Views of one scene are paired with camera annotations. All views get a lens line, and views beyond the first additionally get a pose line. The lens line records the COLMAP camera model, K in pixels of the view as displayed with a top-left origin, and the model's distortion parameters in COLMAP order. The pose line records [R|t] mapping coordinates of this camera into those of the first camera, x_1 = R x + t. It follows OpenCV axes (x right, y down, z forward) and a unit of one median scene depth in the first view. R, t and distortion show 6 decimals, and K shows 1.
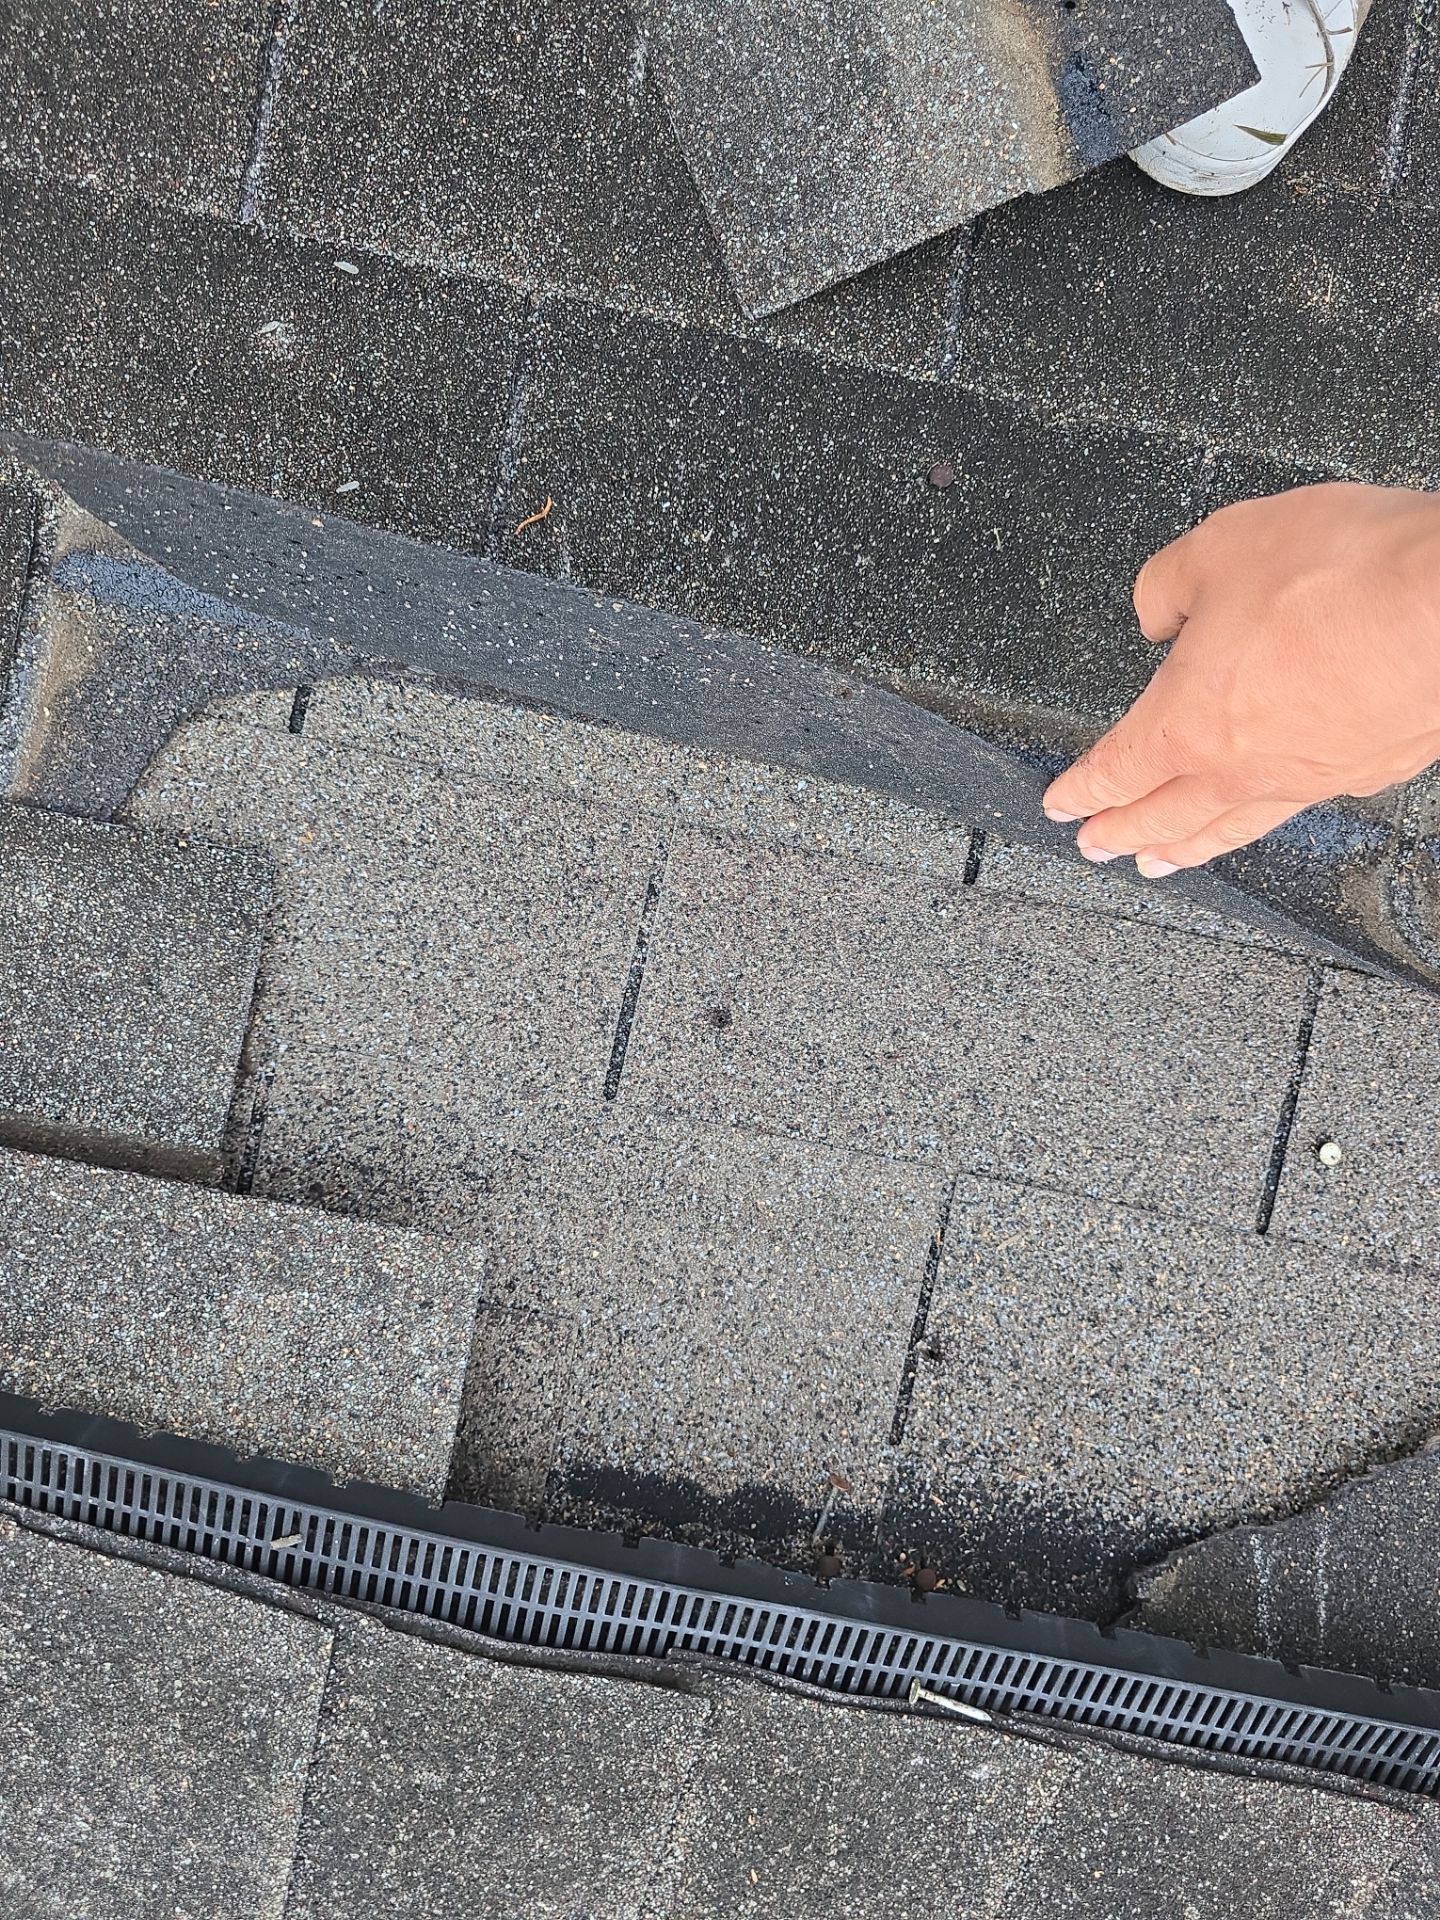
lens RADIAL K [[1272.8, 0, 709.5], [0, 1272.8, 969.2], [0, 0, 1]] dist [0.036130, -0.048659]
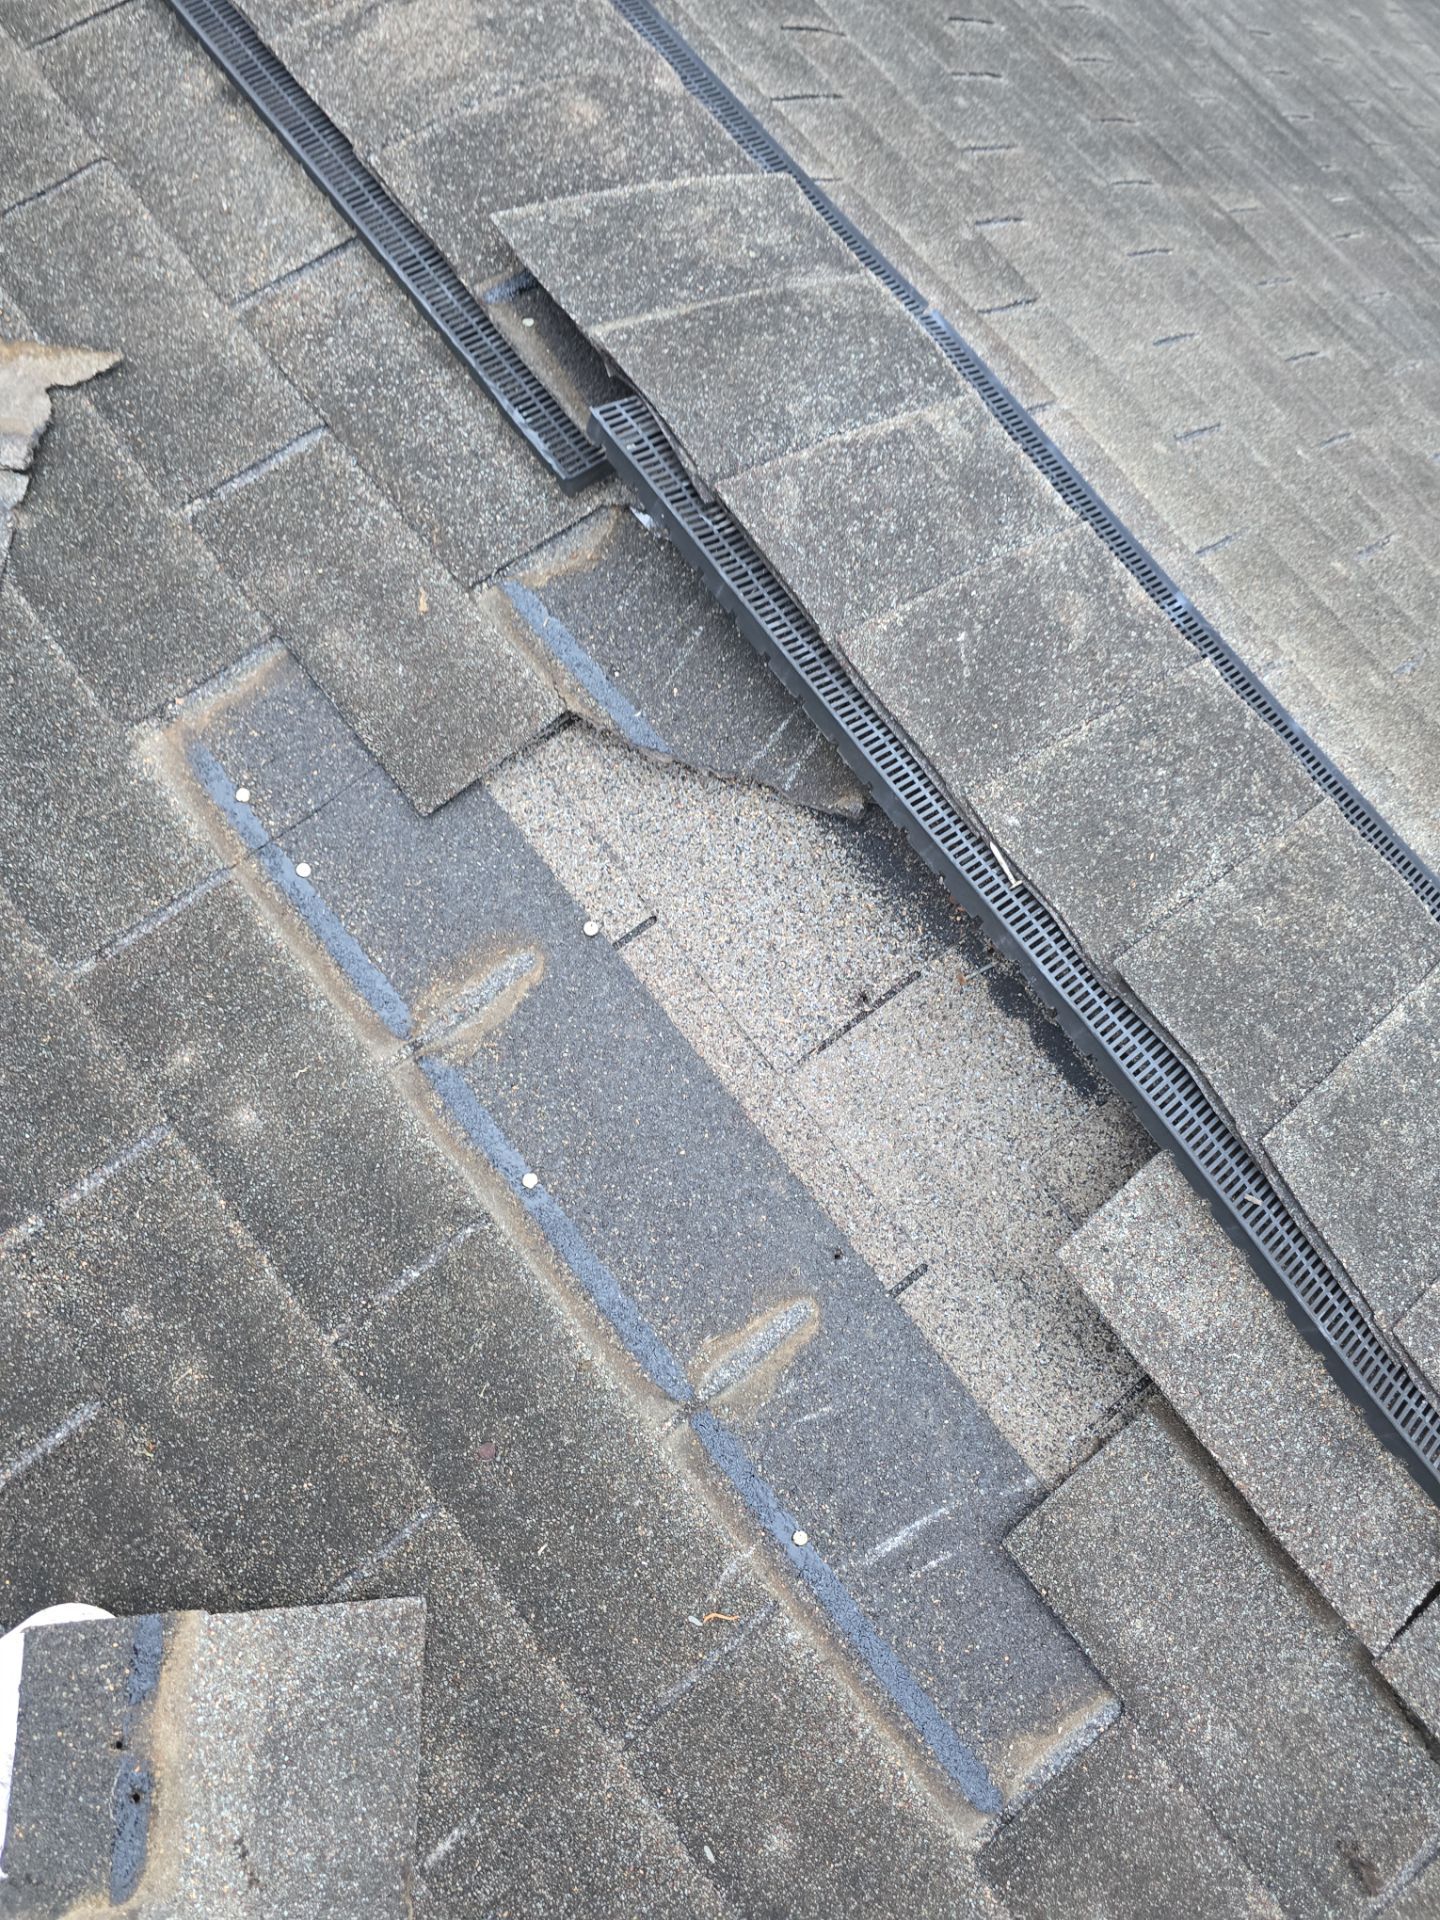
lens RADIAL K [[1272.8, 0, 709.5], [0, 1272.8, 969.2], [0, 0, 1]] dist [0.036130, -0.048659]
pose [[-0.754209, -0.653466, 0.064427, 0.286578], [0.651862, -0.733306, 0.193232, -0.117570], [-0.079026, 0.187735, 0.979036, -0.622805]]
